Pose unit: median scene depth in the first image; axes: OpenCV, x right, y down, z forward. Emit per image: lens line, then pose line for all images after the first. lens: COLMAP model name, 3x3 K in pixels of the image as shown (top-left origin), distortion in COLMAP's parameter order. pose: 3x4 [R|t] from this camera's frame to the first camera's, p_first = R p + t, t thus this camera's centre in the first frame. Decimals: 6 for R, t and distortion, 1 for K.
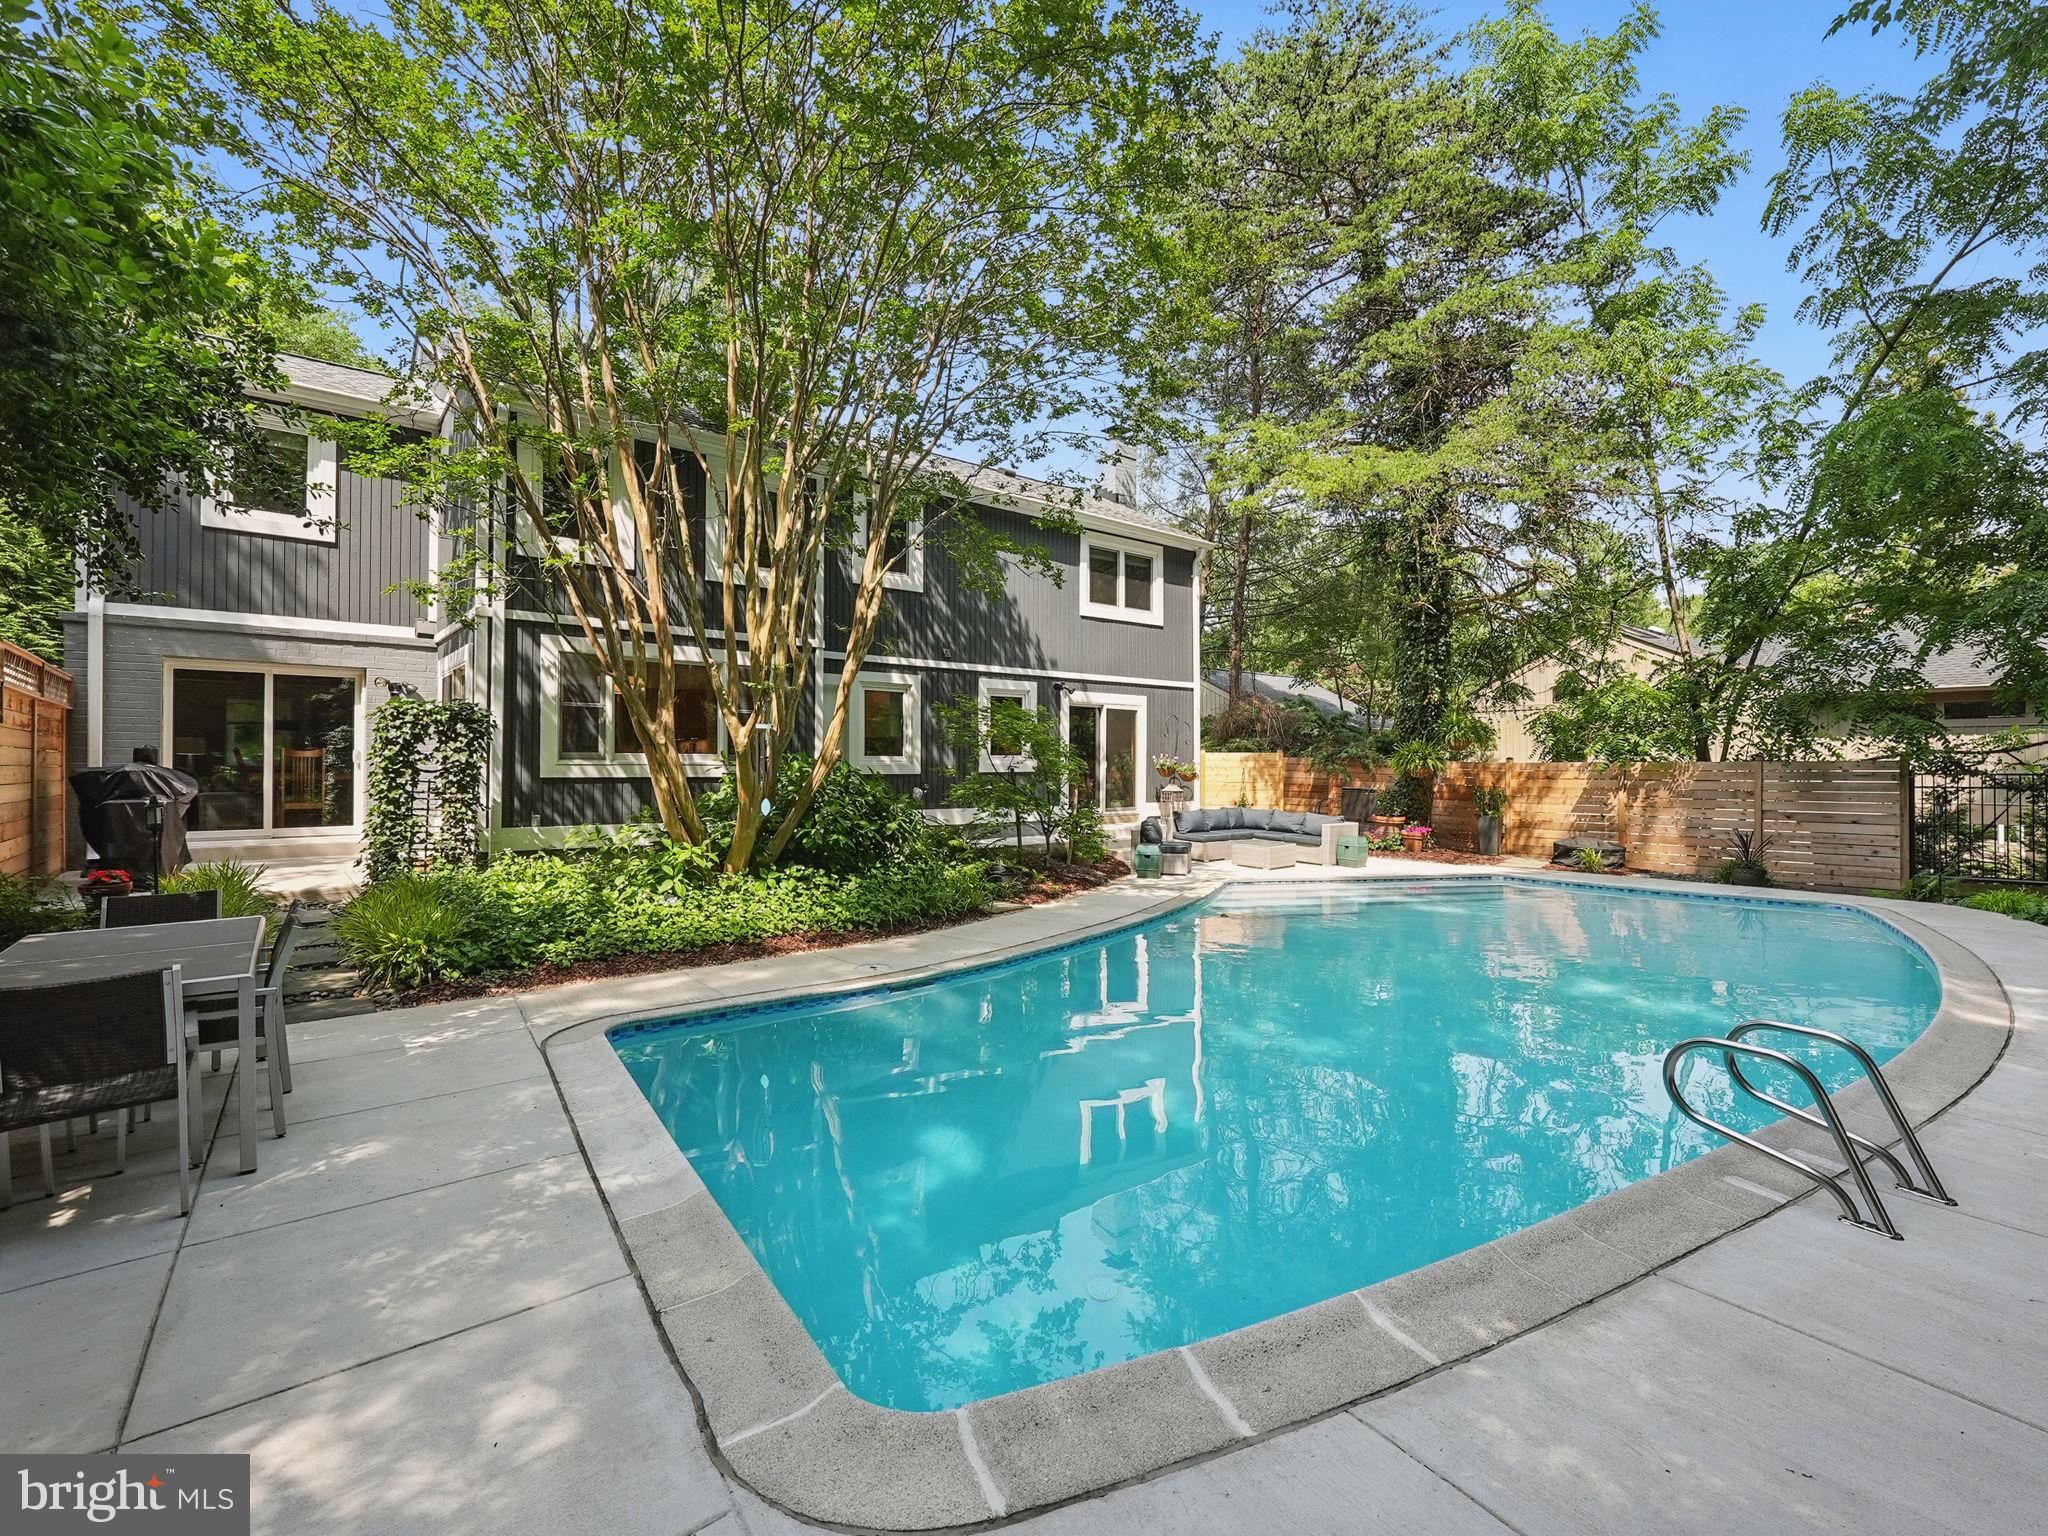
lens RADIAL K [[934.3, 0, 1029.5], [0, 934.3, 764.5], [0, 0, 1]] dist [-0.002720, 0.000671]
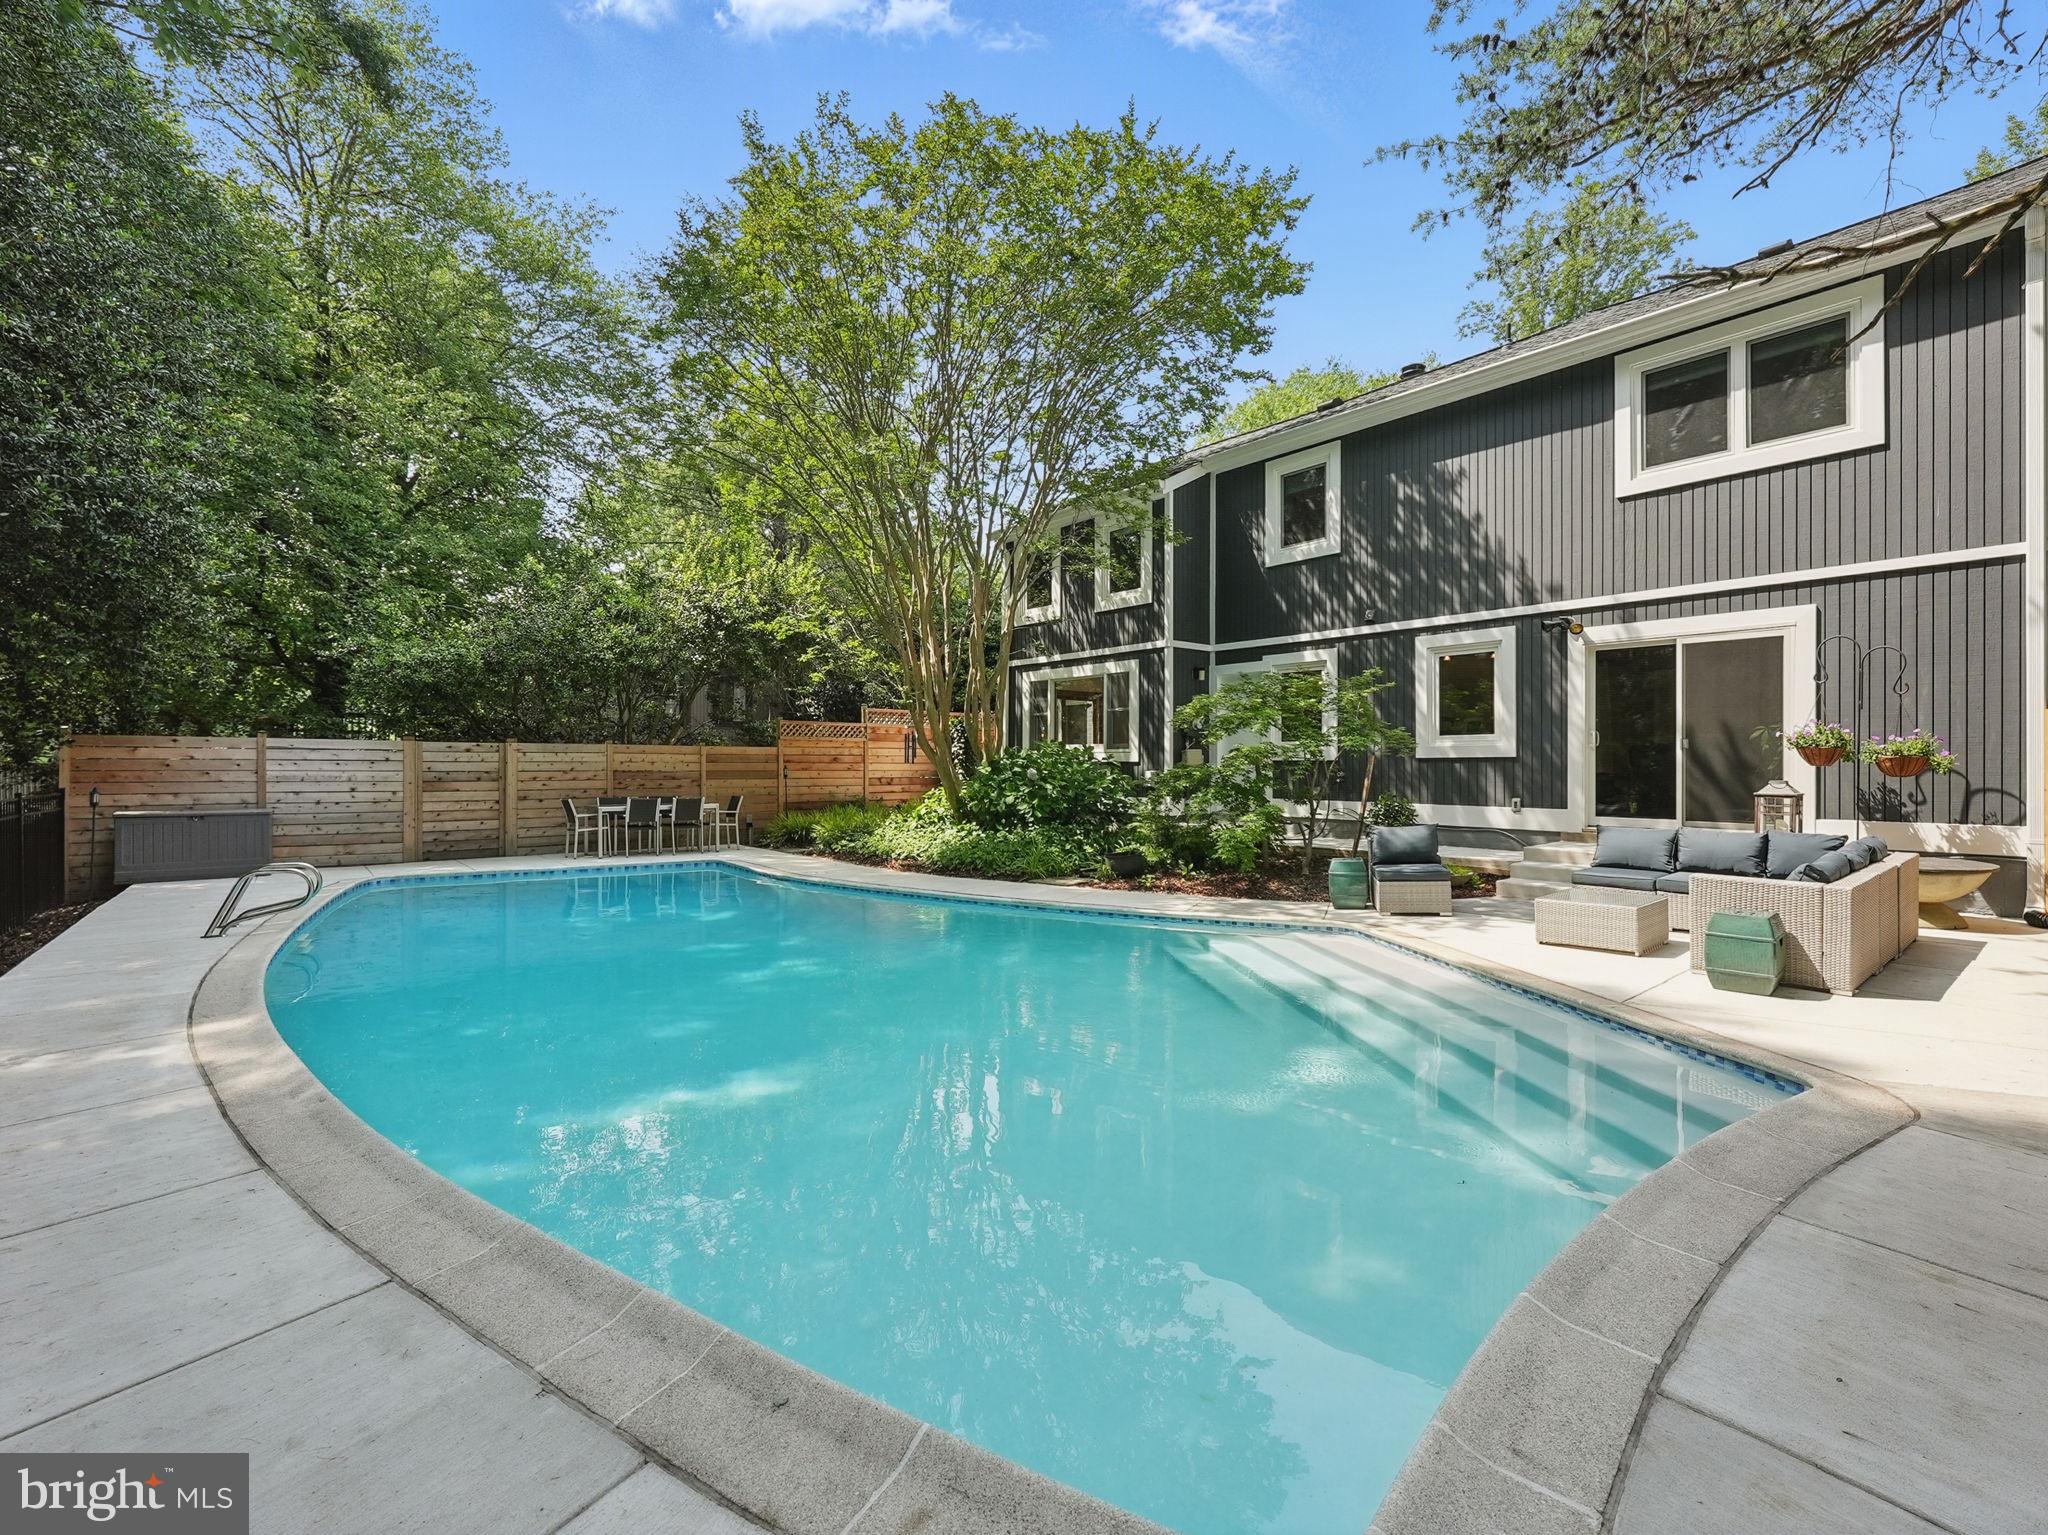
lens RADIAL K [[925.7, 0, 1030.0], [0, 925.7, 765.2], [0, 0, 1]] dist [0.000057, -0.000600]
pose [[-0.014205, 0.001340, -0.999898, 0.697781], [0.001597, 0.999998, 0.001318, 0.012083], [0.999898, -0.001578, -0.014207, 0.669076]]
